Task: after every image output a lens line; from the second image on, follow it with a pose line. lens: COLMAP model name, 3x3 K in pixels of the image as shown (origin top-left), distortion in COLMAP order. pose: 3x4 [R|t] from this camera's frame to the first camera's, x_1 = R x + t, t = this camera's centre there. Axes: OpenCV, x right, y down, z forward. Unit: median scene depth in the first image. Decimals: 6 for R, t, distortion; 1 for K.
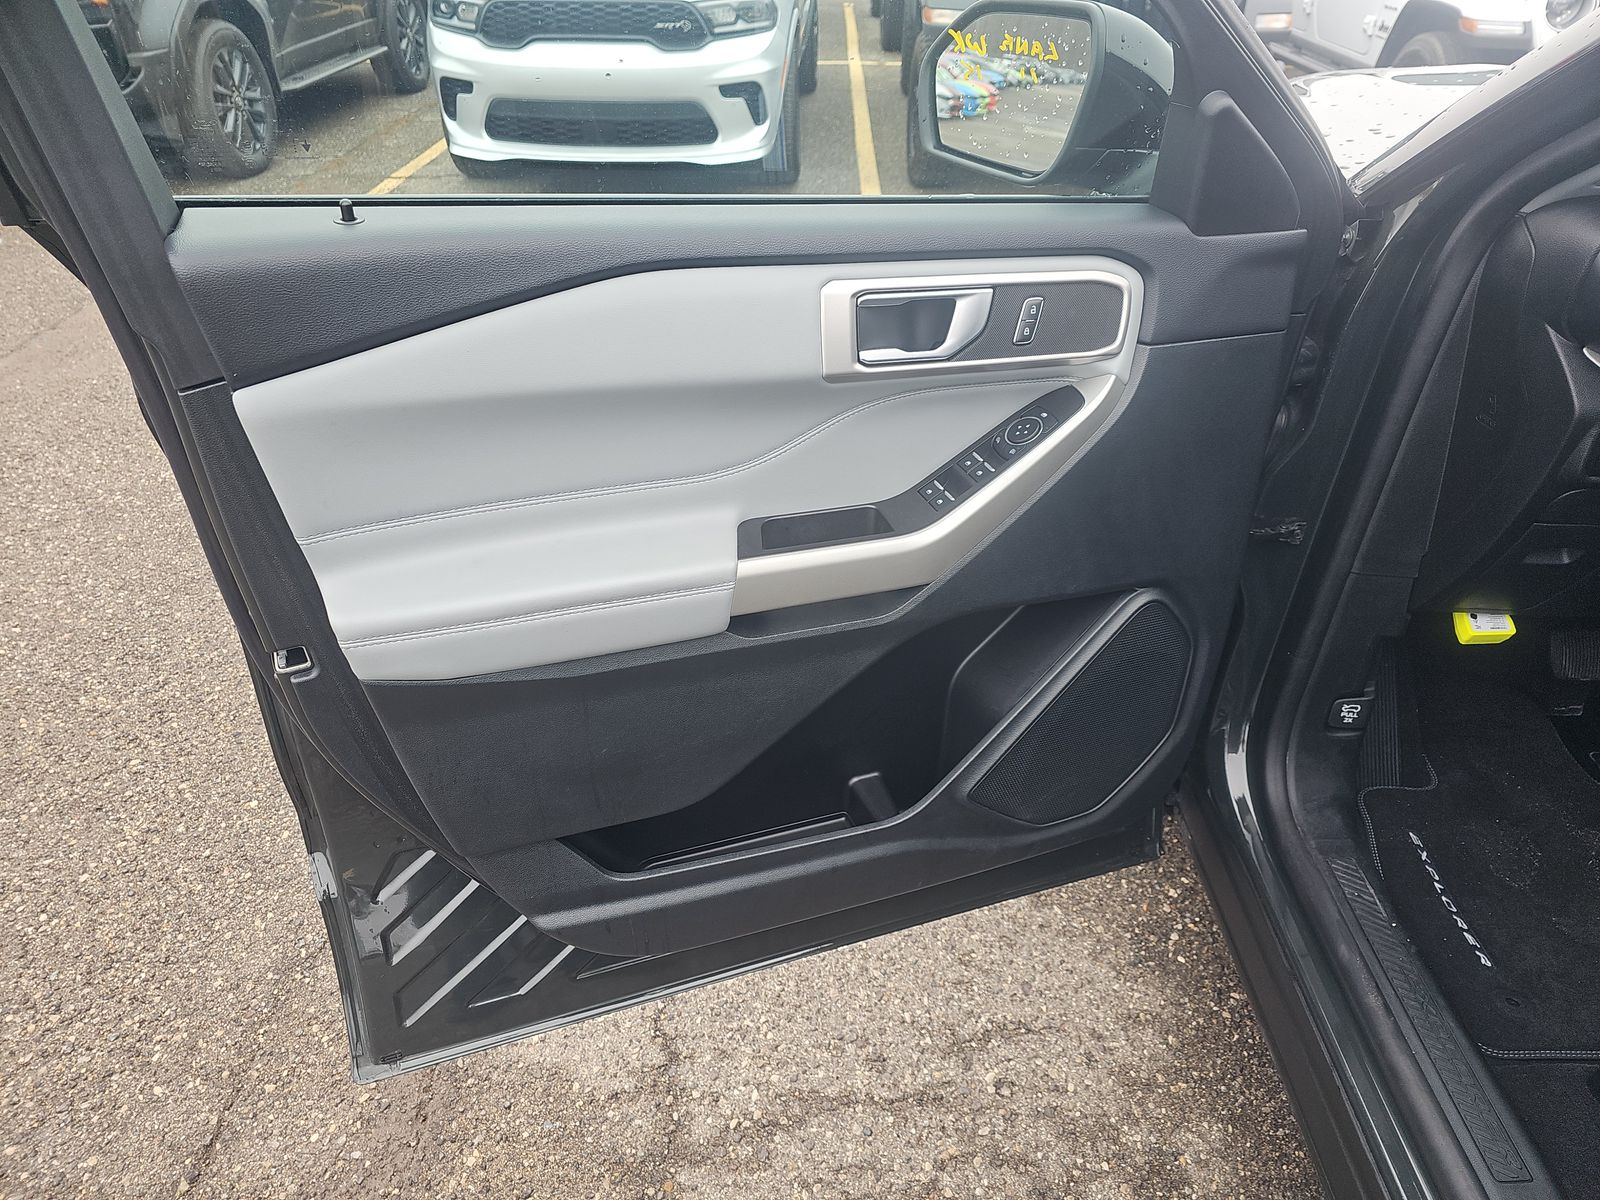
lens RADIAL K [[1051.3, 0, 794.7], [0, 1051.3, 604.9], [0, 0, 1]] dist [0.024829, -0.022914]
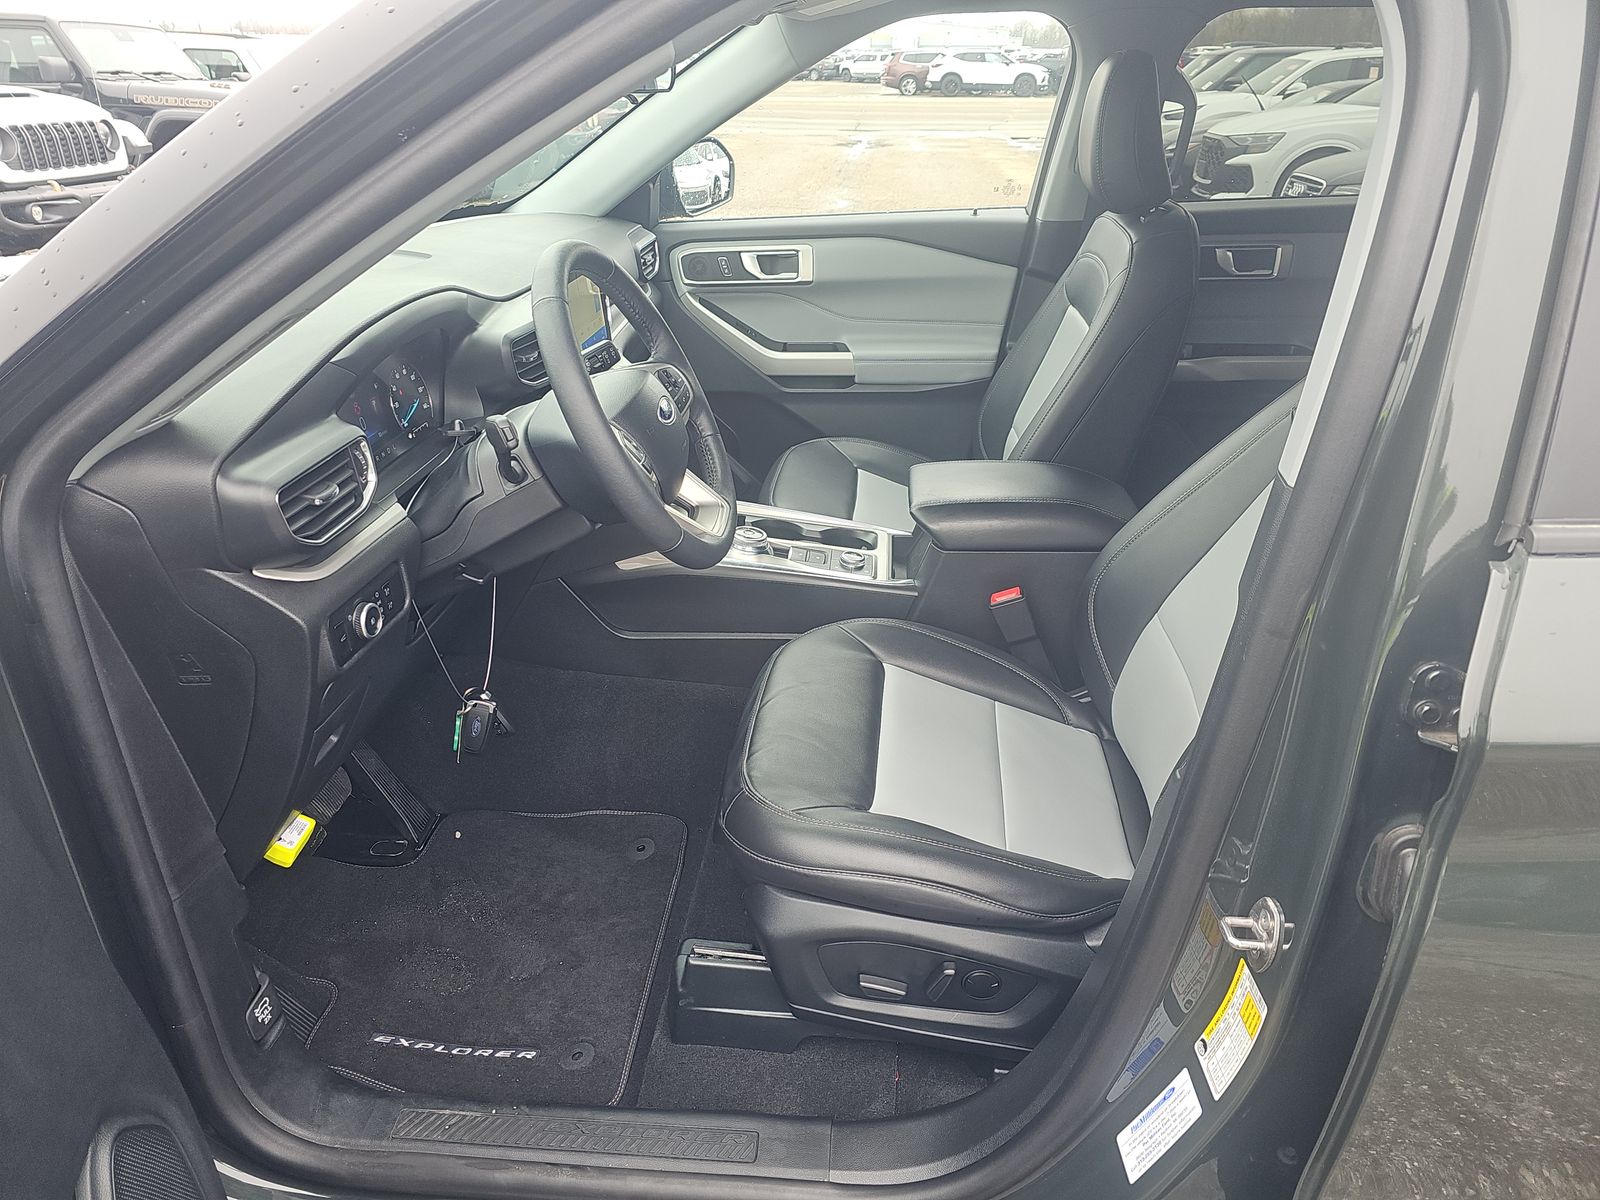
lens RADIAL K [[1051.3, 0, 799.2], [0, 1051.3, 591.1], [0, 0, 1]] dist [0.024829, -0.022914]
pose [[0.060475, -0.448080, 0.891946, -0.054946], [0.559620, 0.755155, 0.341418, -0.212342], [-0.826540, 0.478504, 0.296422, 0.249071]]
